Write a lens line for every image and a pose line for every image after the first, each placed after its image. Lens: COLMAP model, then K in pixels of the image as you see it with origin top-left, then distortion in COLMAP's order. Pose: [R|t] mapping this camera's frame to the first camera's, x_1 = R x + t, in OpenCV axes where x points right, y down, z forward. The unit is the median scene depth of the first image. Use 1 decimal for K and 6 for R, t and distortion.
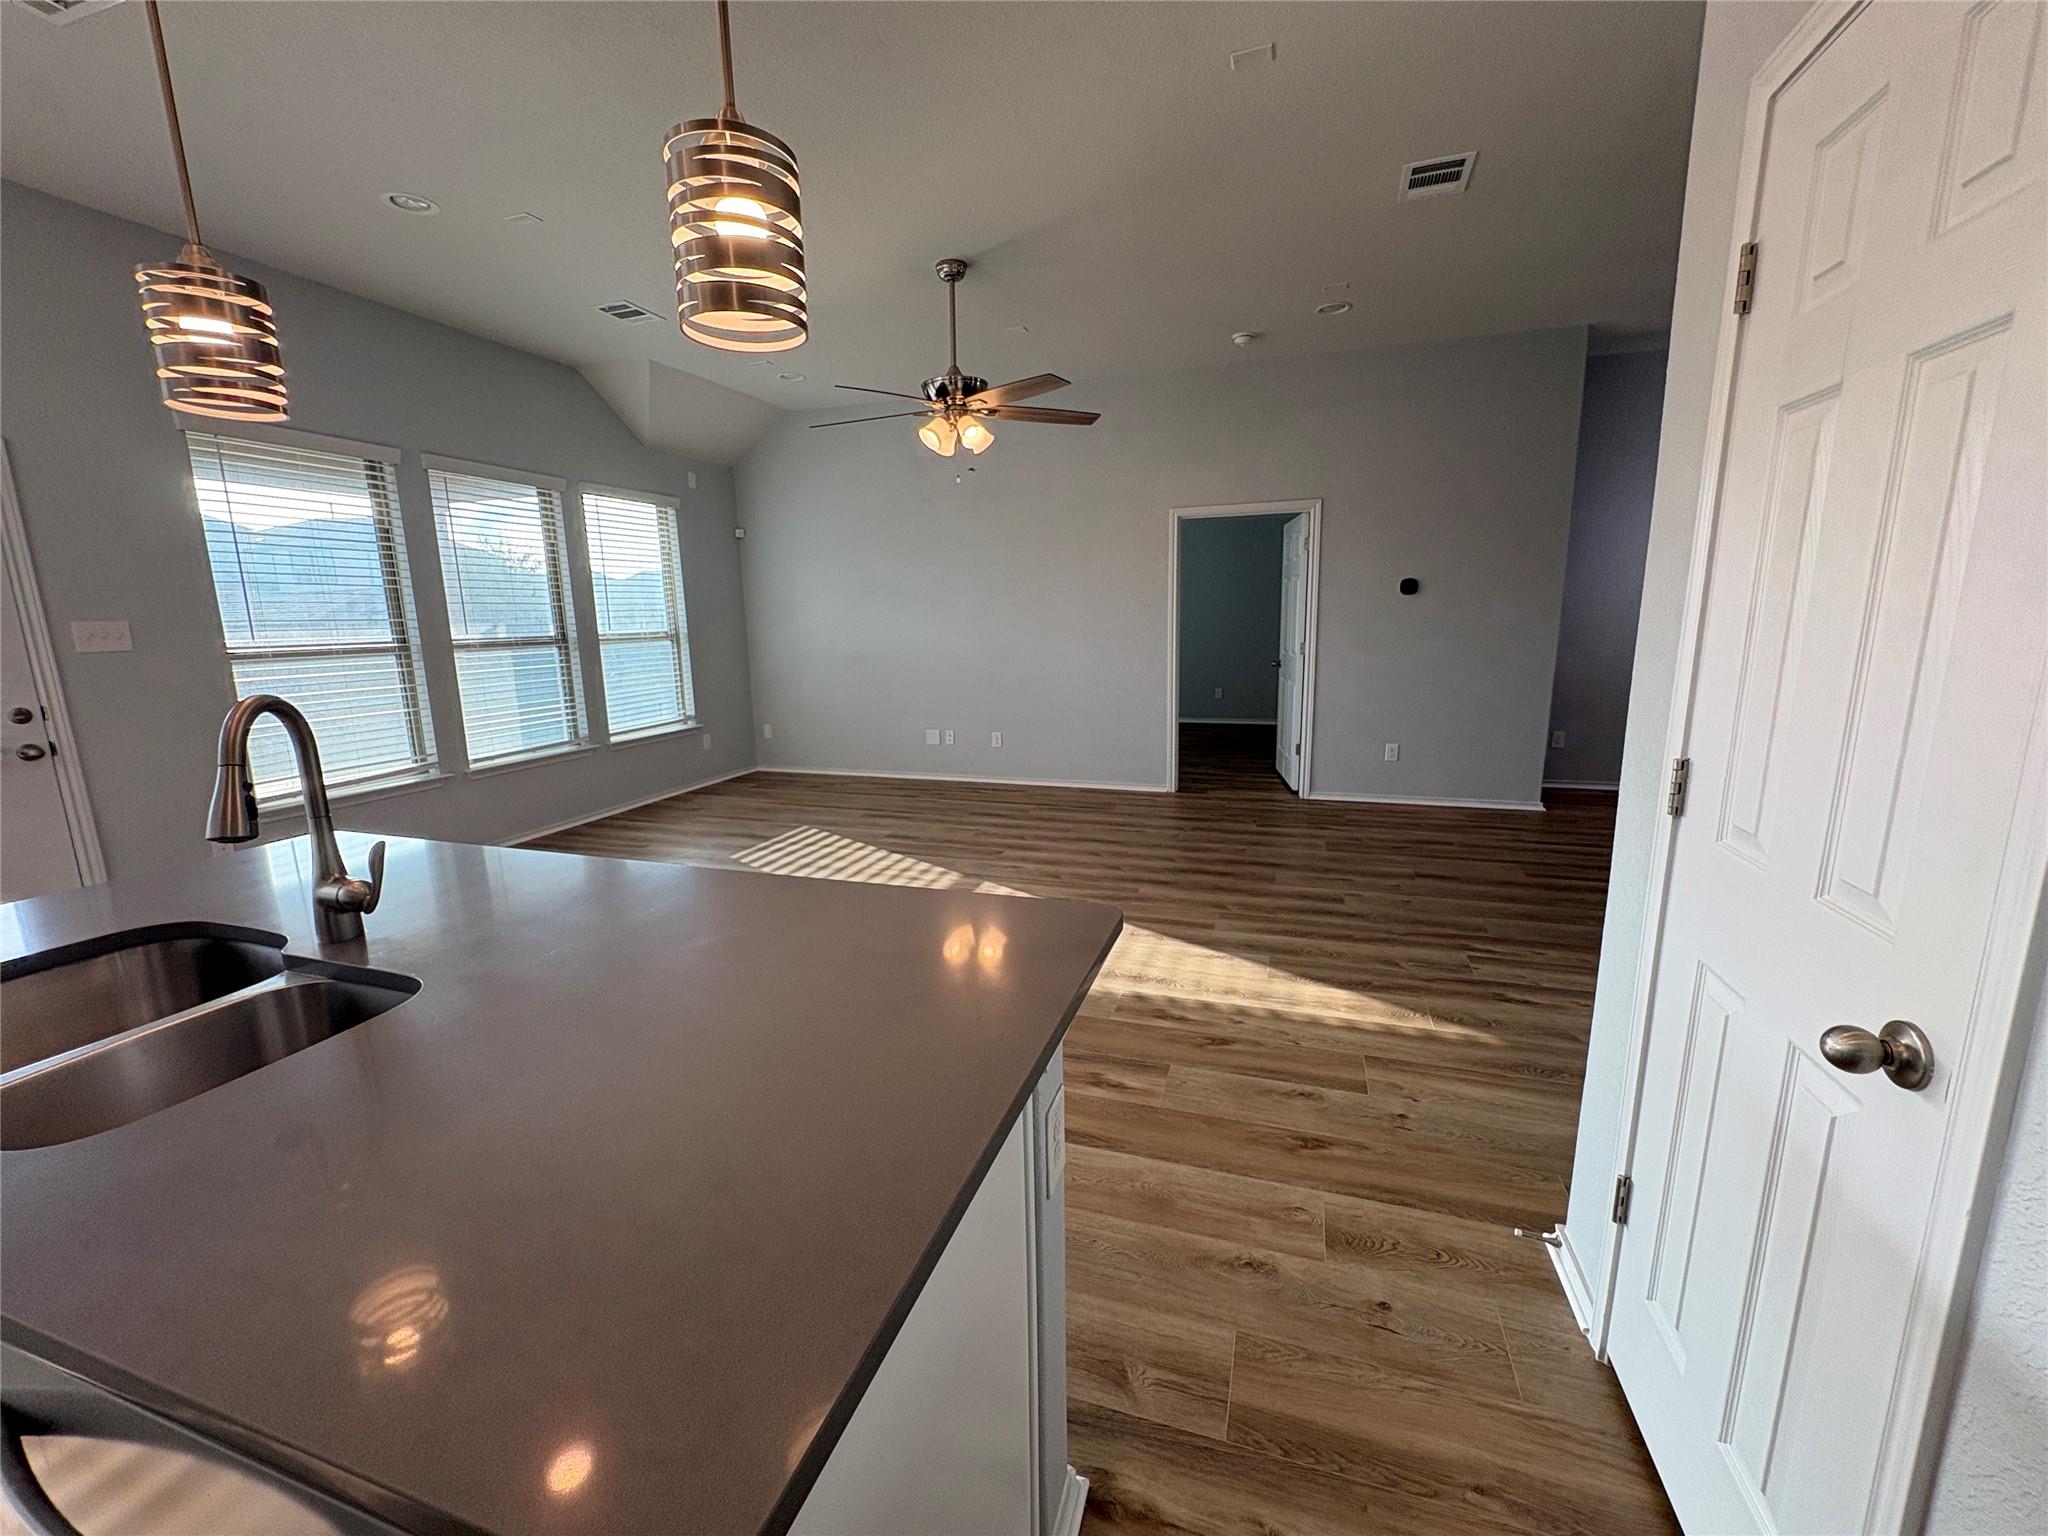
lens RADIAL K [[815.5, 0, 1025.1], [0, 815.5, 767.9], [0, 0, 1]] dist [0.000059, 0.000670]
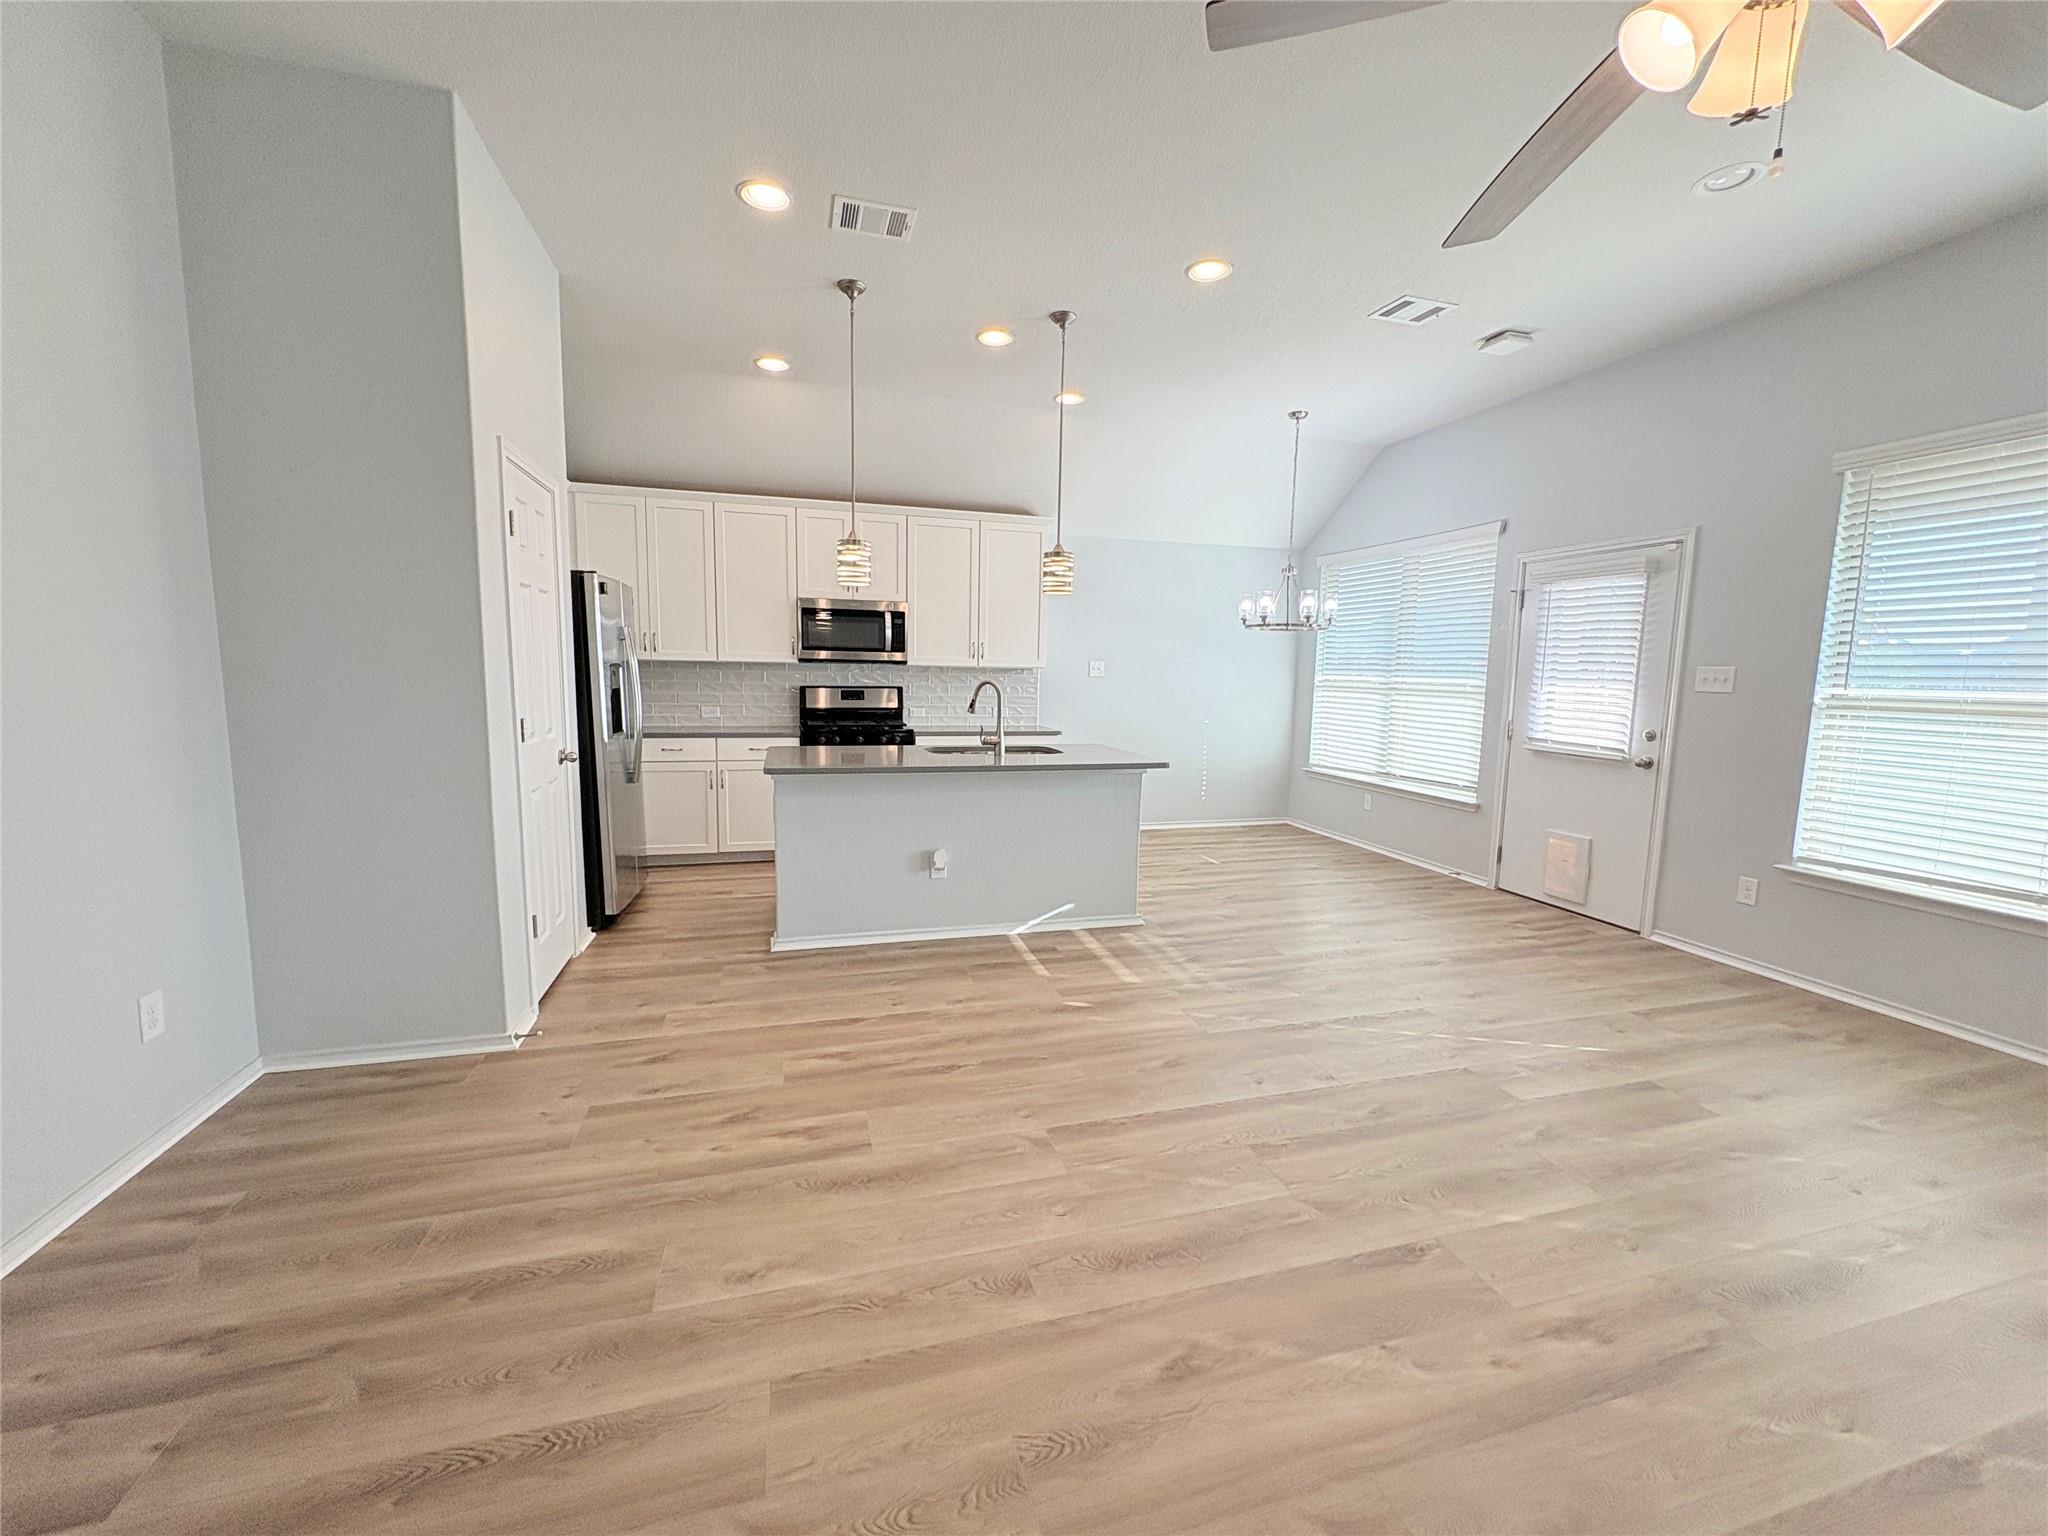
lens RADIAL K [[815.5, 0, 1025.1], [0, 815.5, 767.9], [0, 0, 1]] dist [0.000059, 0.000670]
pose [[-0.823104, 0.073071, -0.563170, 0.315874], [-0.107156, 0.953889, 0.280380, -0.227694], [0.557689, 0.291129, -0.777320, 1.220319]]
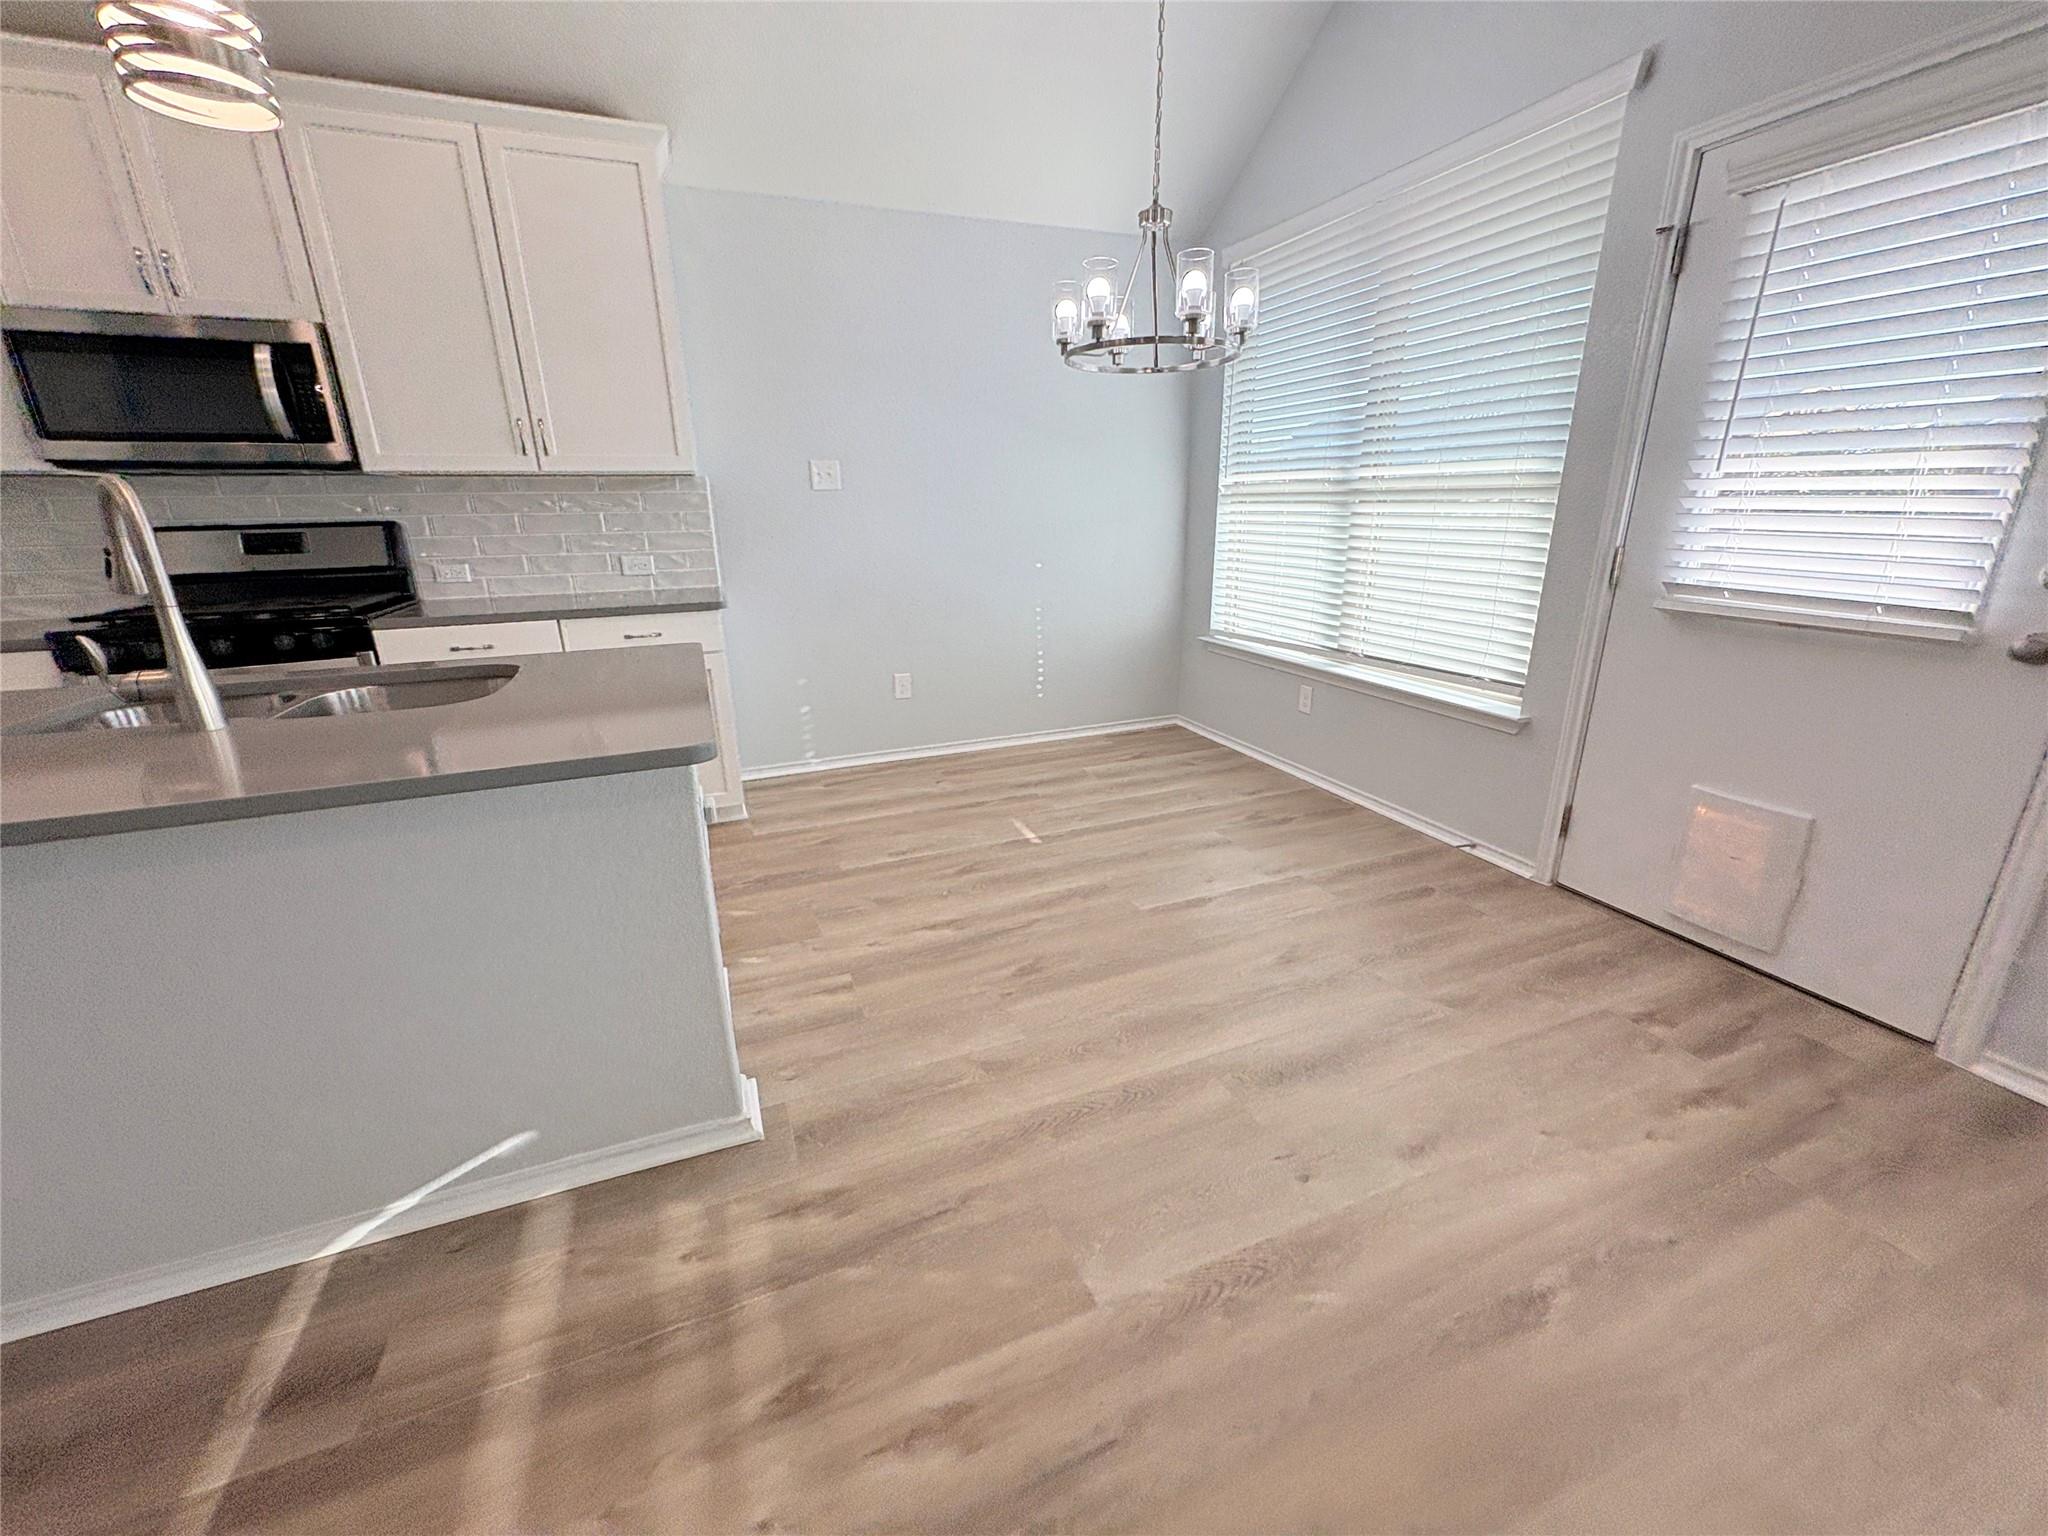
lens RADIAL K [[815.5, 0, 1025.1], [0, 815.5, 767.9], [0, 0, 1]] dist [0.000059, 0.000670]
pose [[-0.760554, 0.230112, -0.607130, -0.331441], [-0.090724, 0.888251, 0.450311, -0.102381], [0.642905, 0.397567, -0.654686, 0.790275]]
